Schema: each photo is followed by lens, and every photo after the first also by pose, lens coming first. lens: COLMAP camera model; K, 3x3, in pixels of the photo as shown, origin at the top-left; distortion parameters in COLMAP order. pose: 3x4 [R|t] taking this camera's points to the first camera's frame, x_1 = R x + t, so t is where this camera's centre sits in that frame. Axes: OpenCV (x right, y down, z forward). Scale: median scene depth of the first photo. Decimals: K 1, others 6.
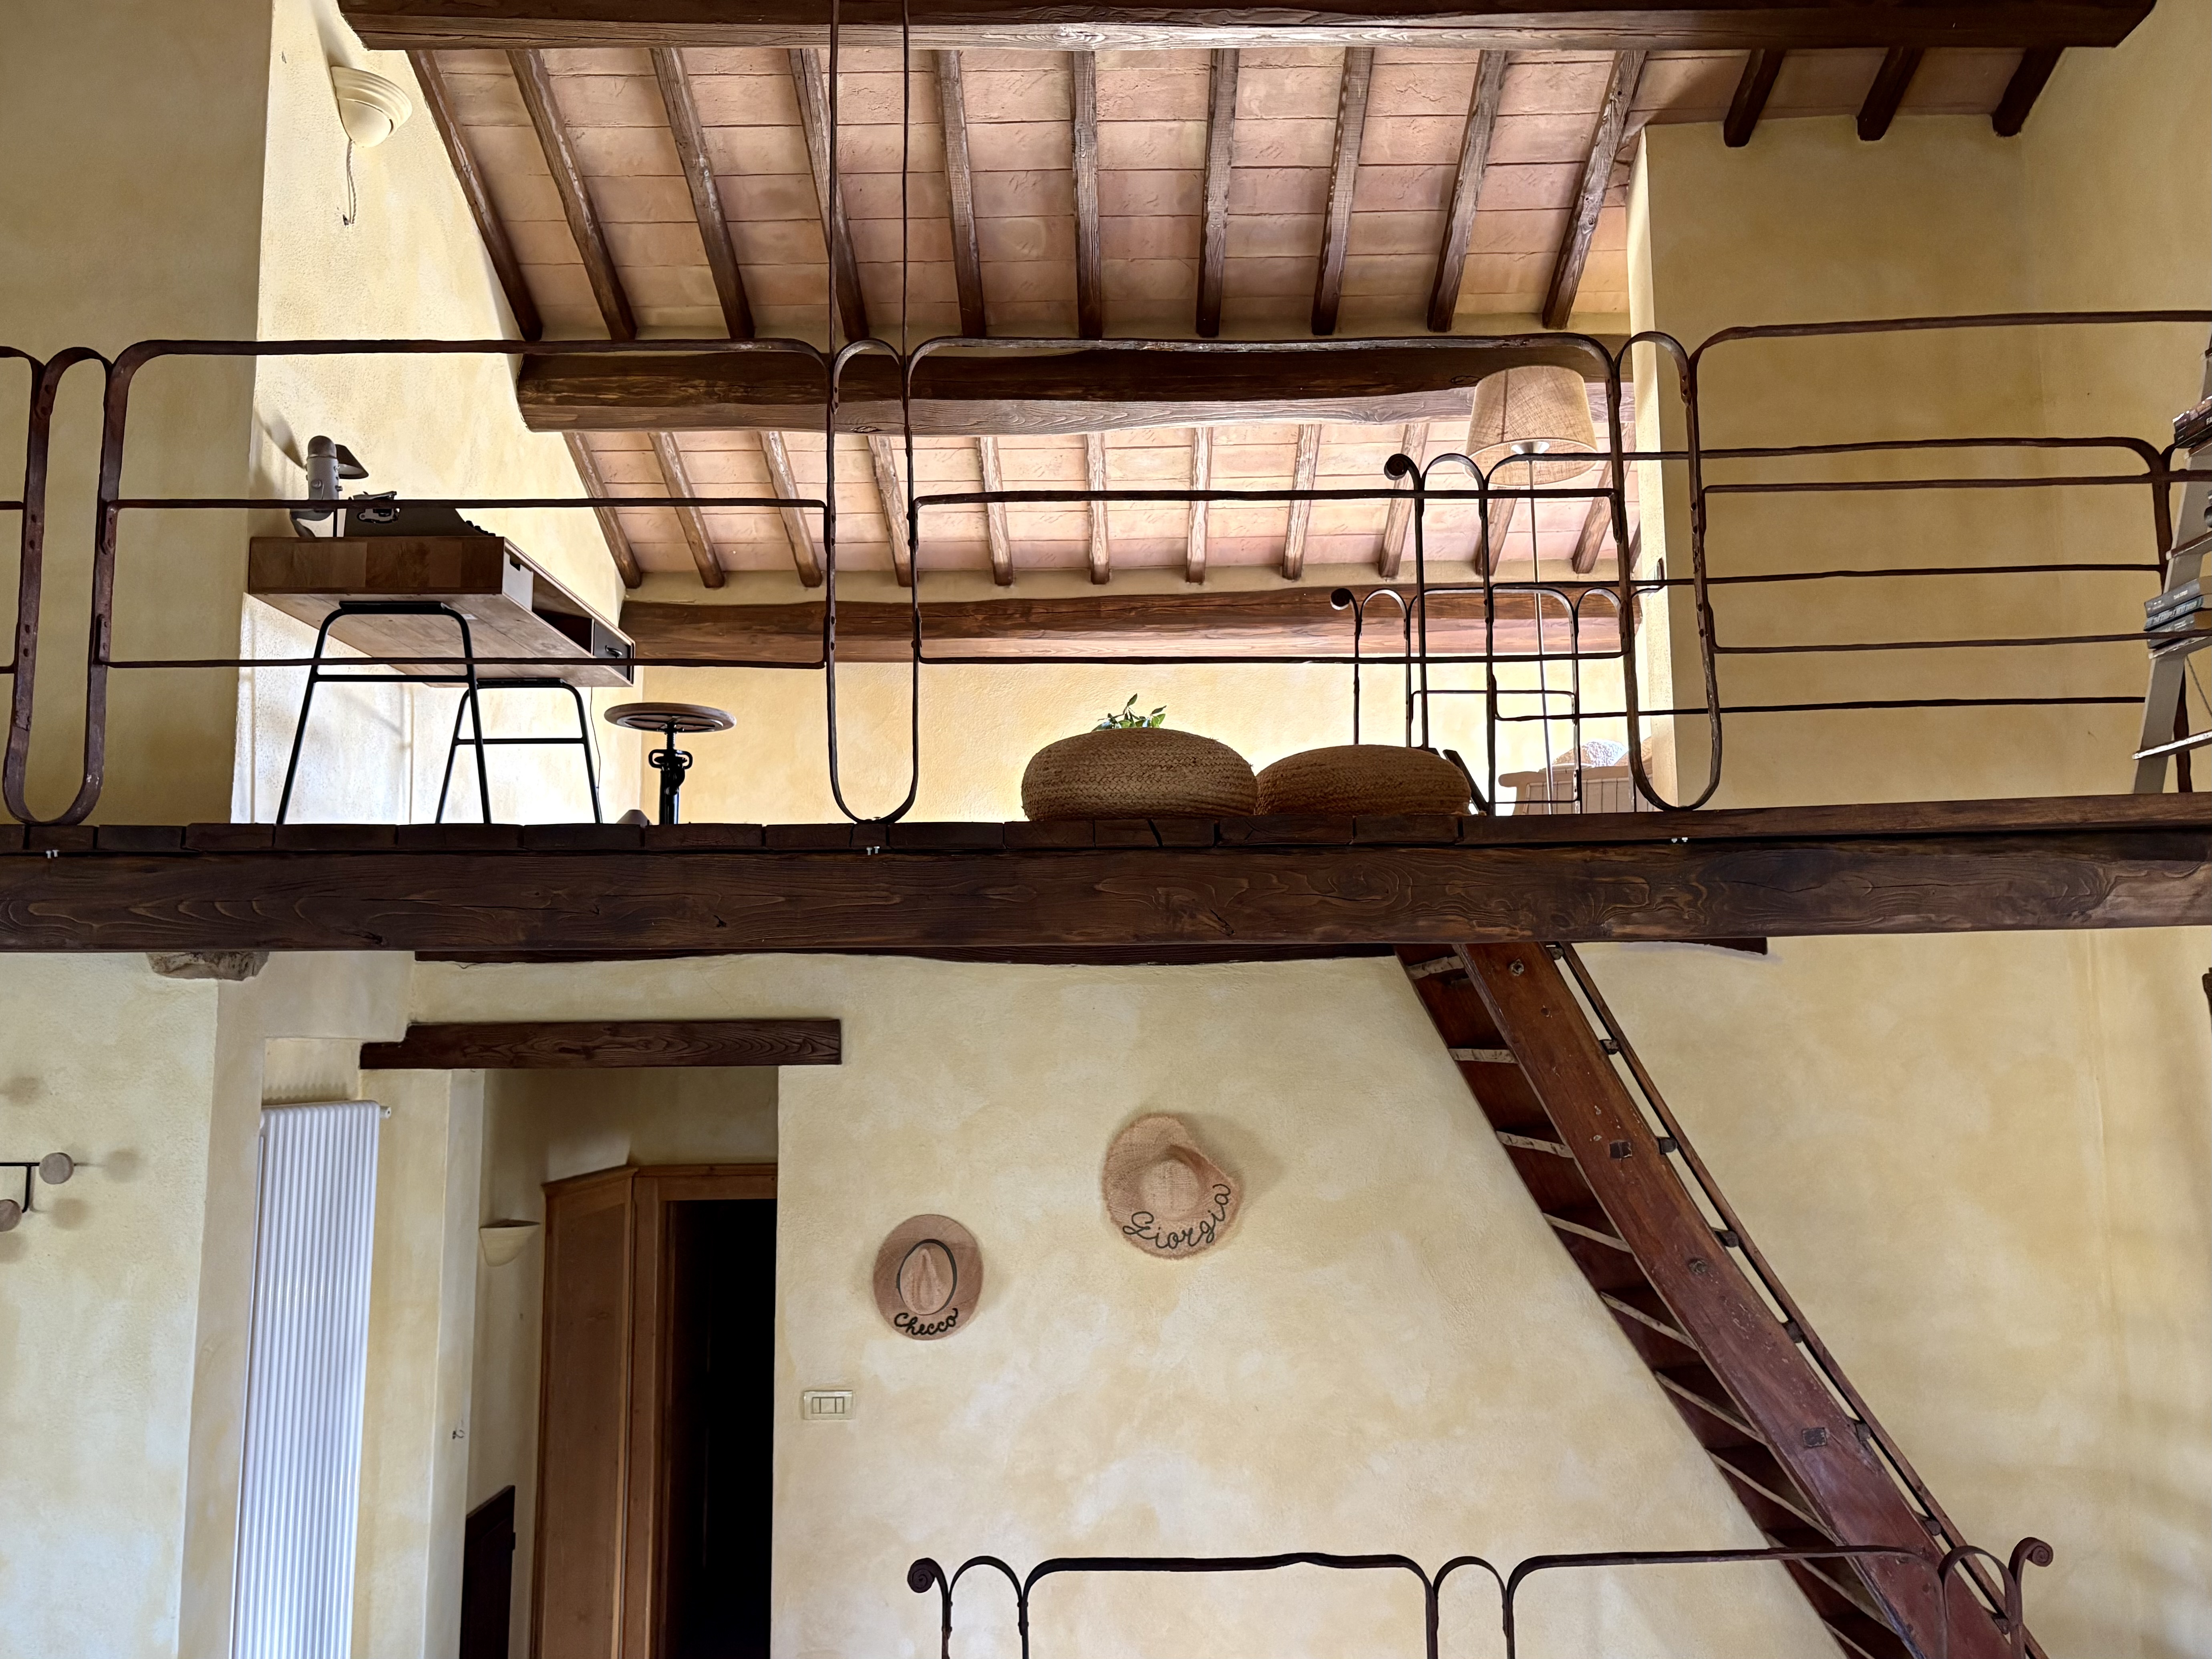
lens RADIAL K [[1671.6, 0, 1110.8], [0, 1671.6, 829.7], [0, 0, 1]] dist [0.042615, -0.048444]
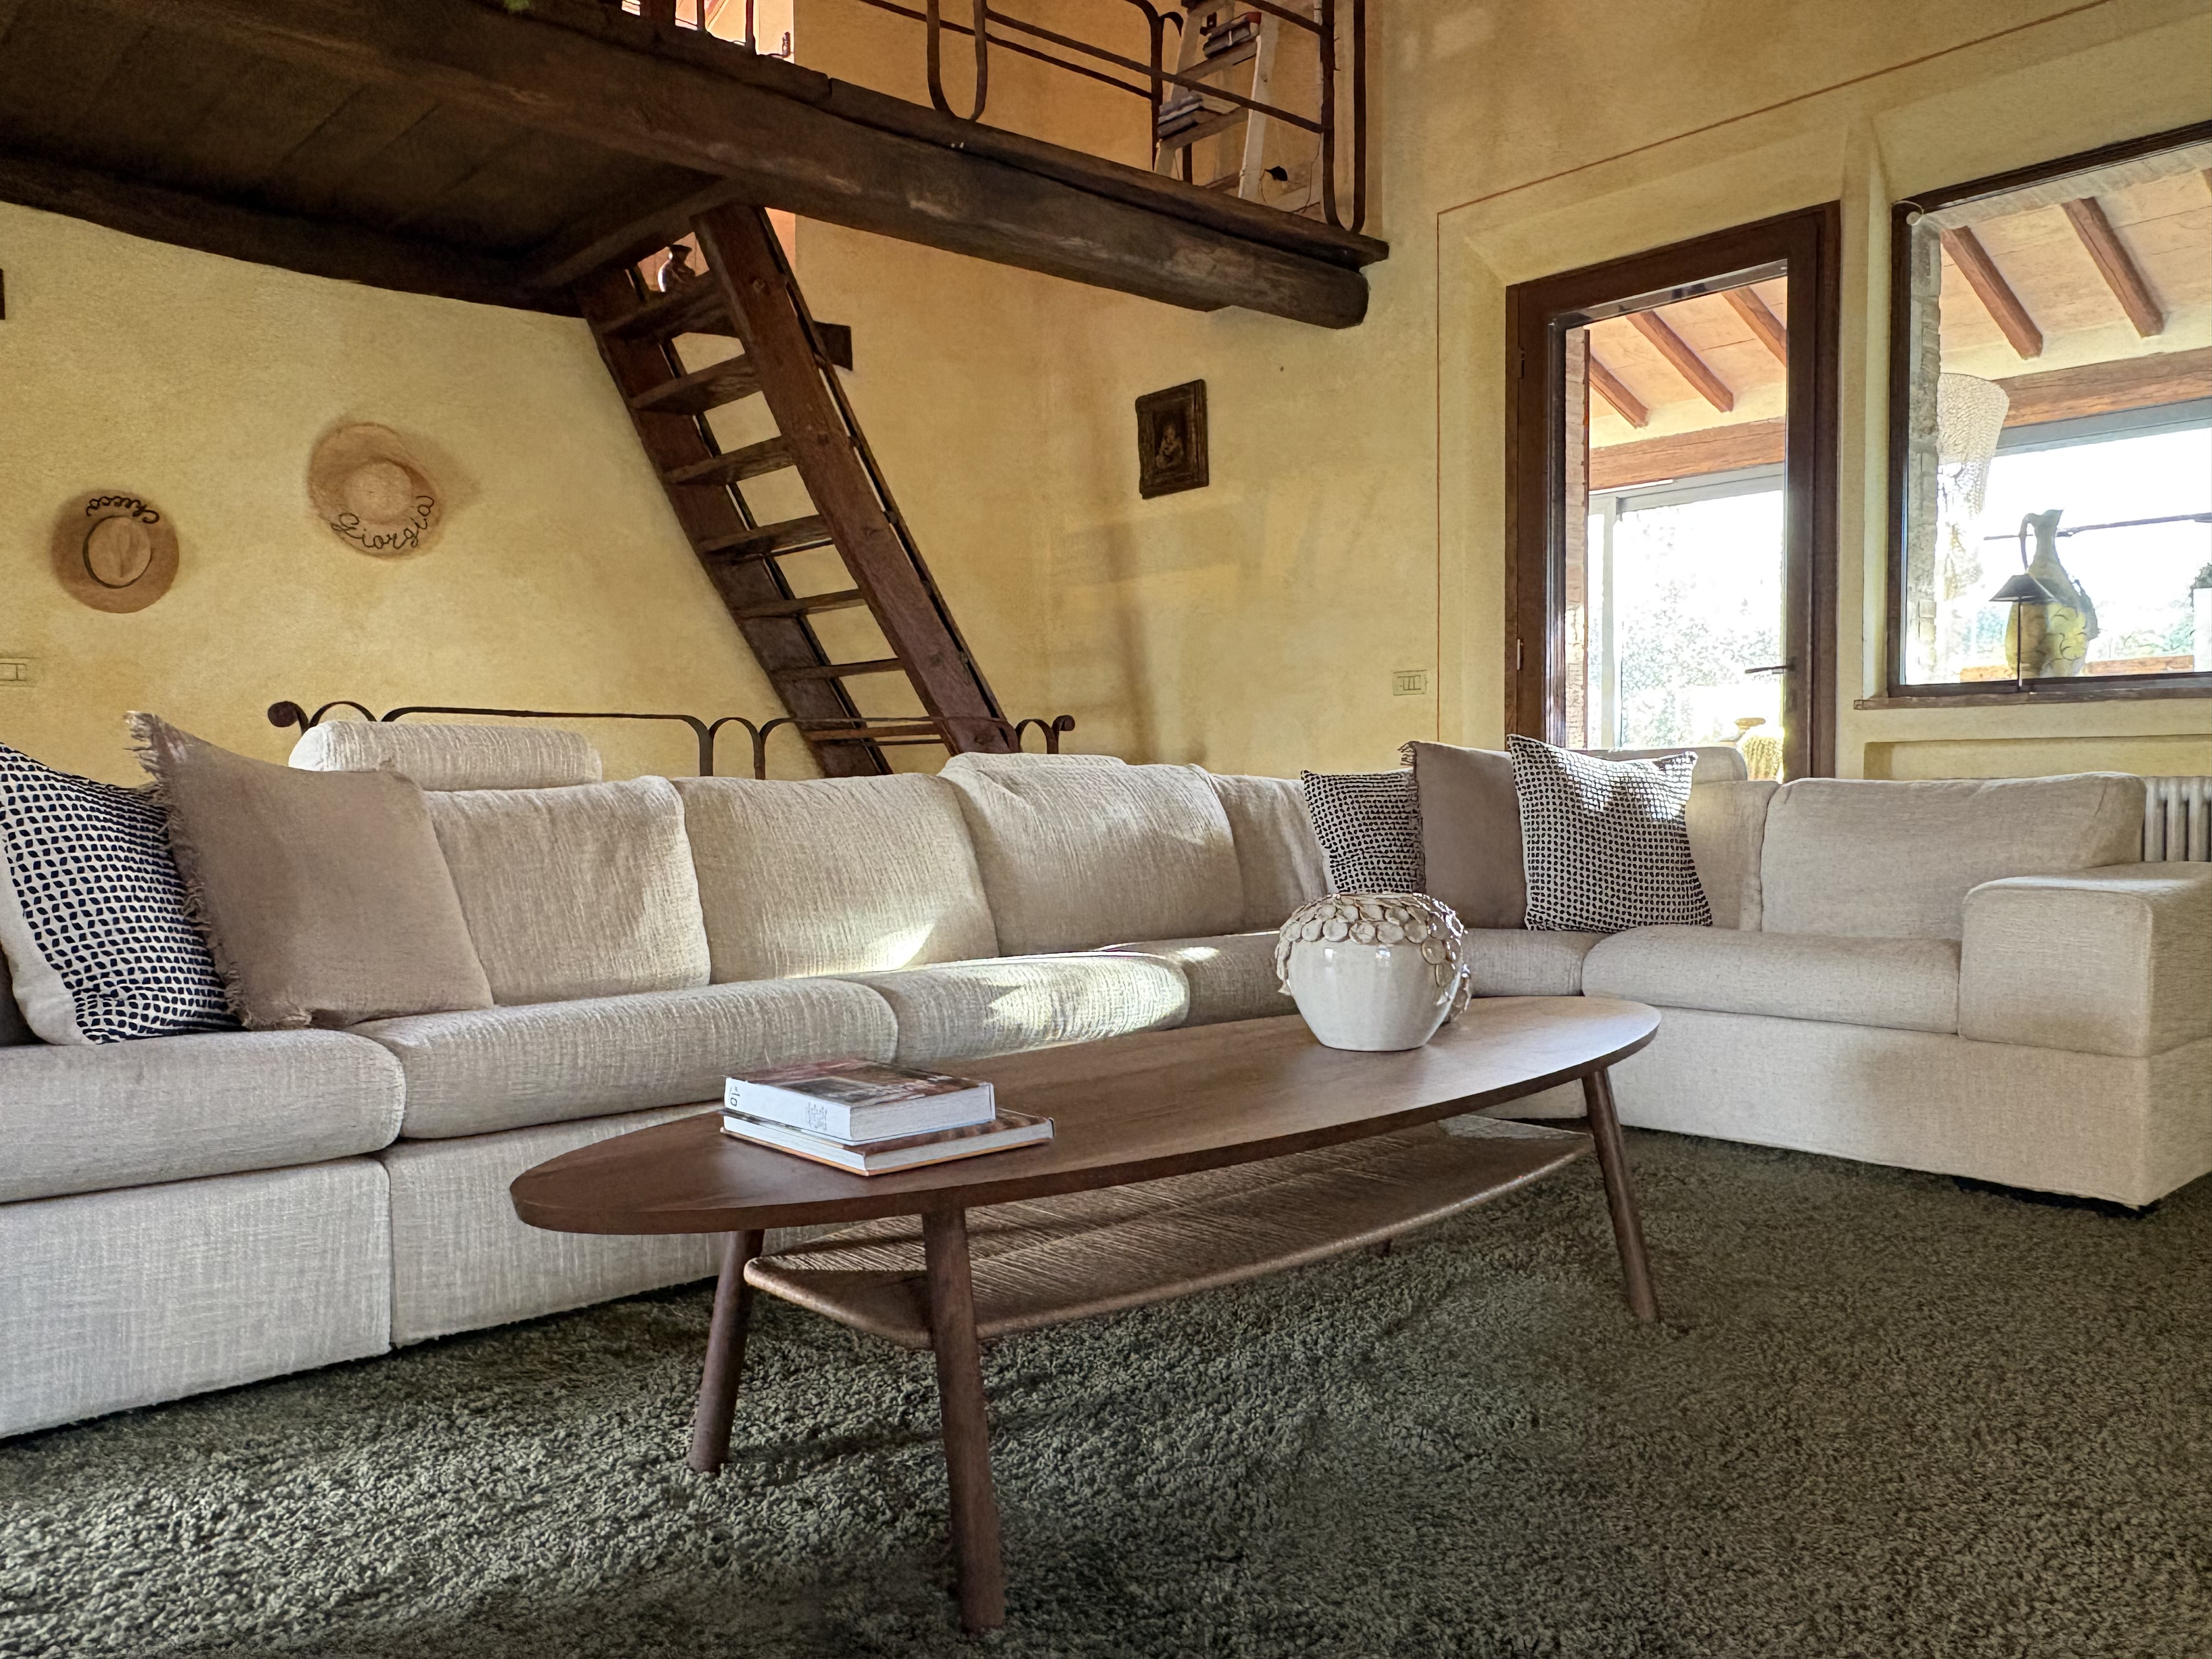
lens RADIAL K [[1671.6, 0, 1106.9], [0, 1671.6, 837.9], [0, 0, 1]] dist [0.042615, -0.048444]
pose [[0.742889, -0.012903, 0.669290, -0.343692], [-0.090763, 0.988640, 0.119803, 0.260866], [-0.663233, -0.149748, 0.733279, -0.138768]]
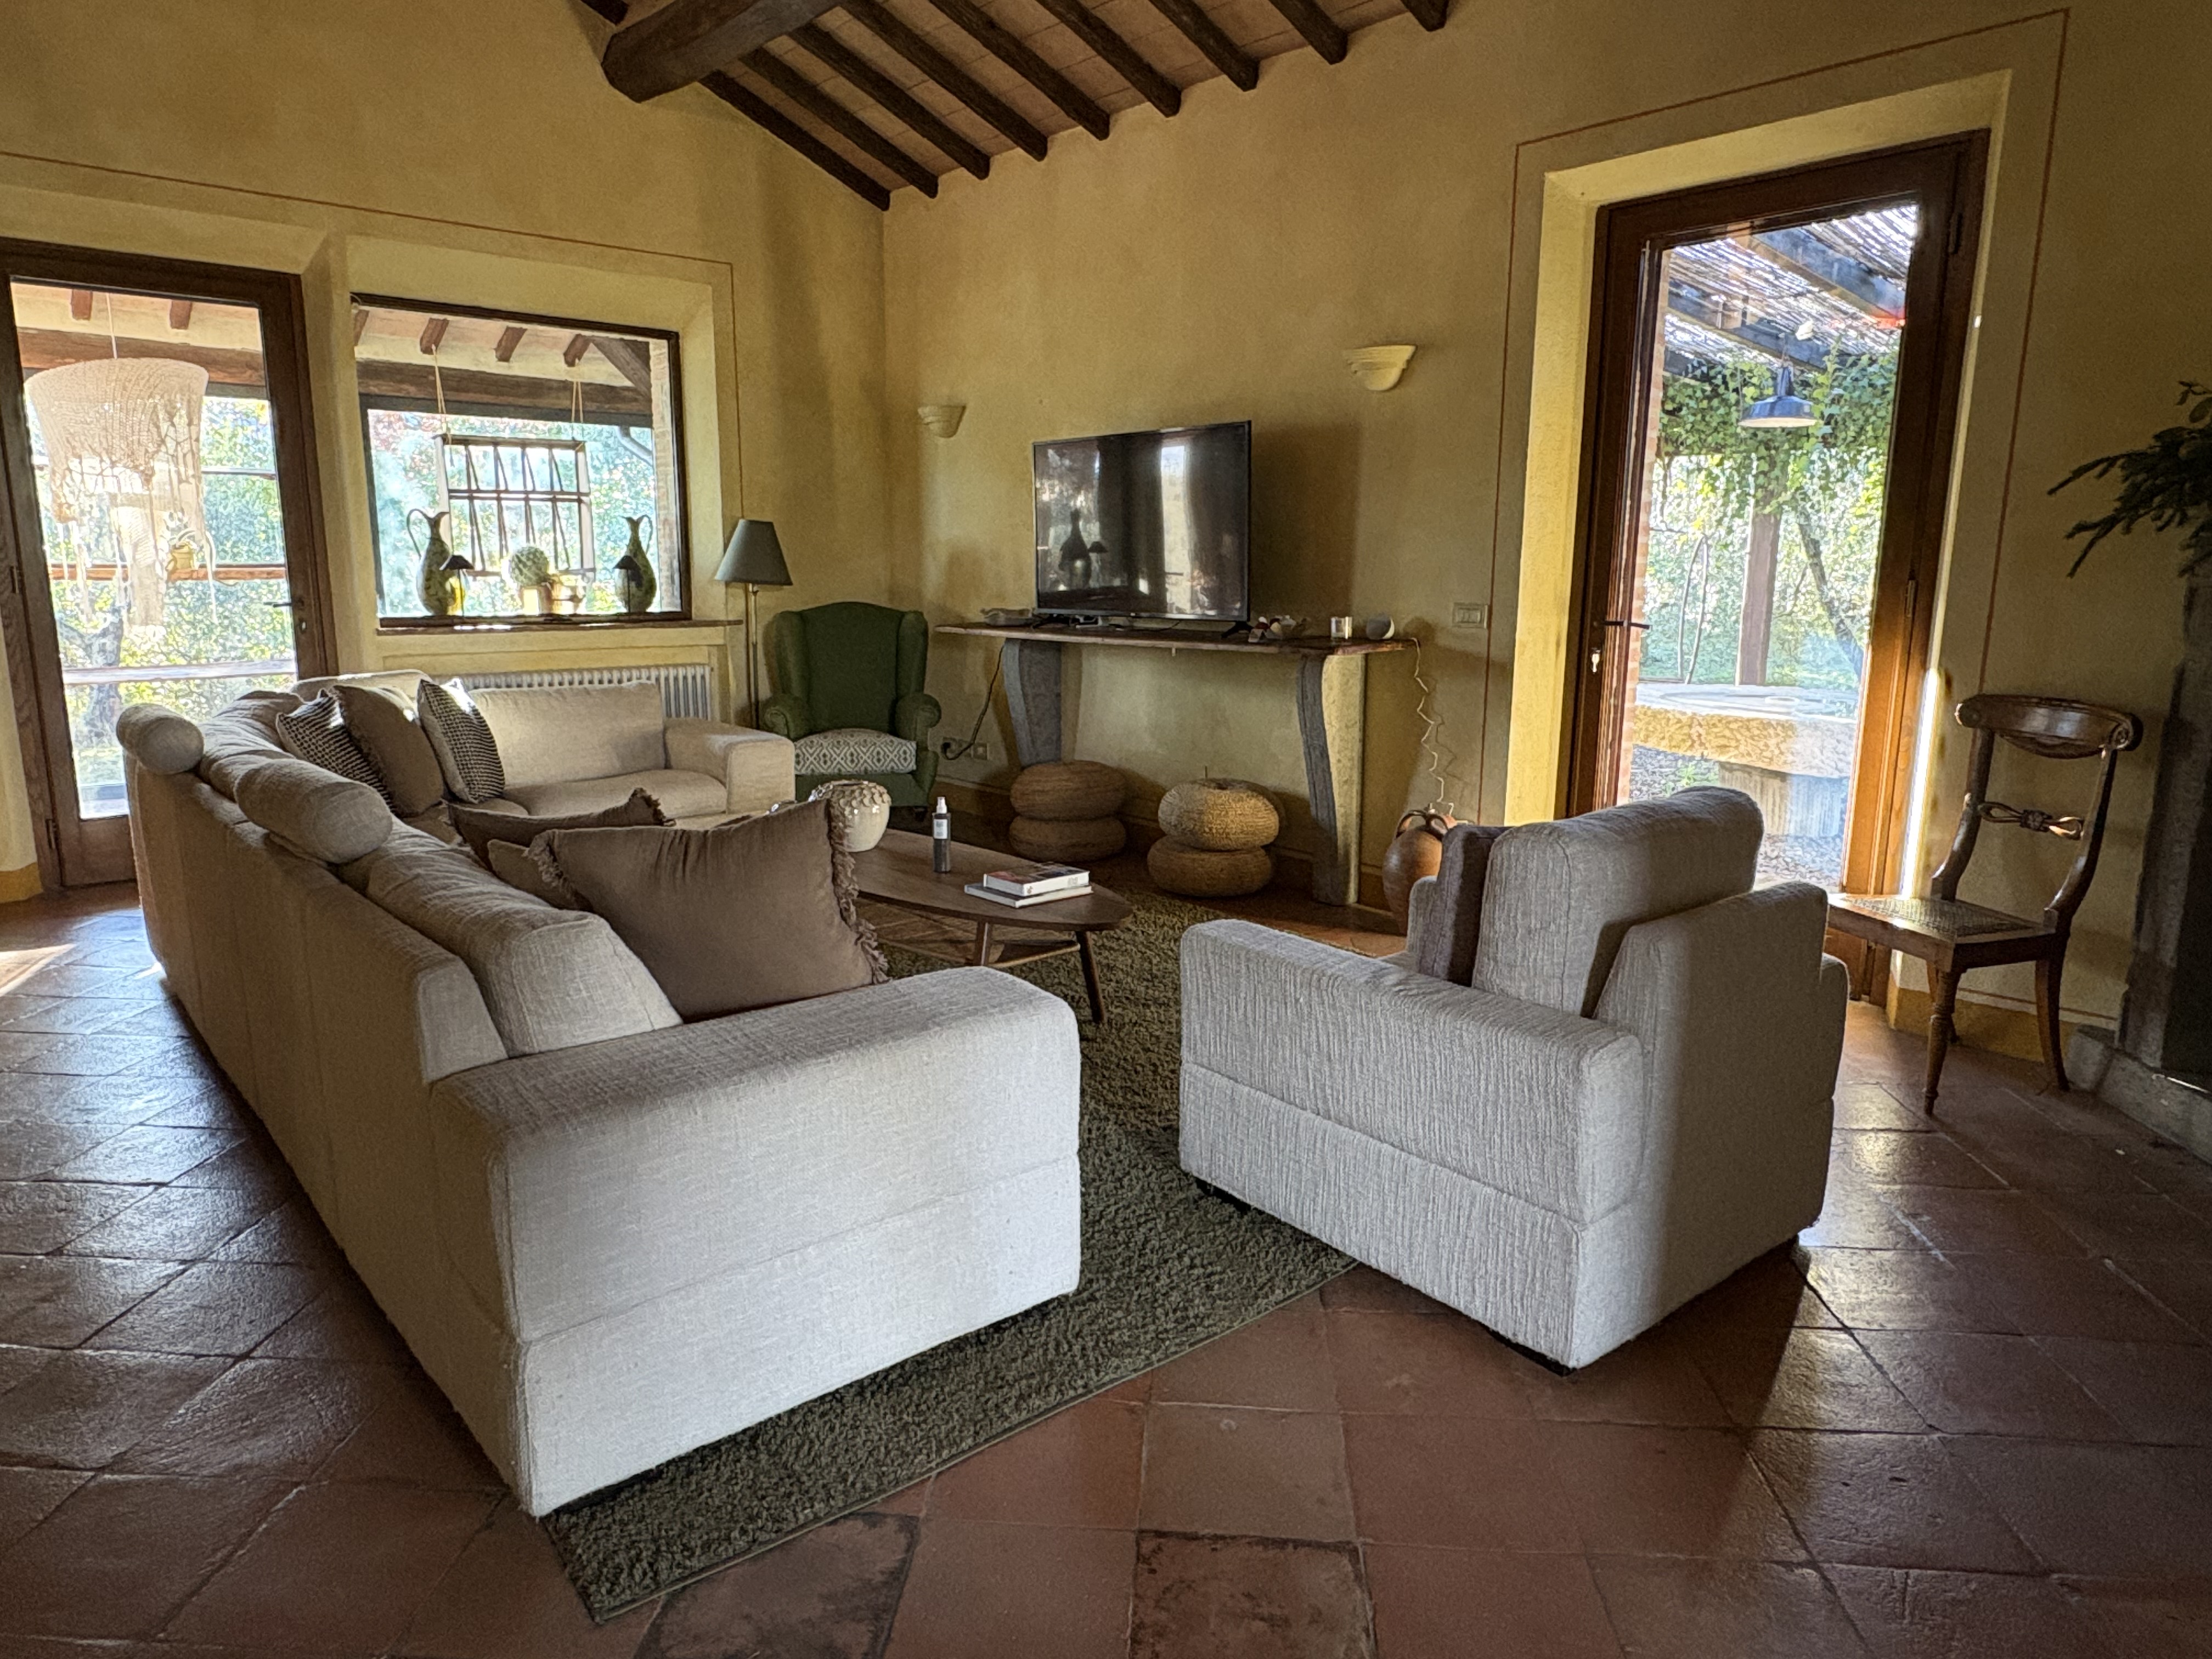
lens RADIAL K [[1415.9, 0, 1111.6], [0, 1415.9, 838.9], [0, 0, 1]] dist [0.004077, 0.001245]
pose [[-0.654538, -0.133356, 0.744175, -0.738849], [-0.094069, 0.991037, 0.094855, 0.261712], [-0.750154, -0.007918, -0.661215, 0.606644]]
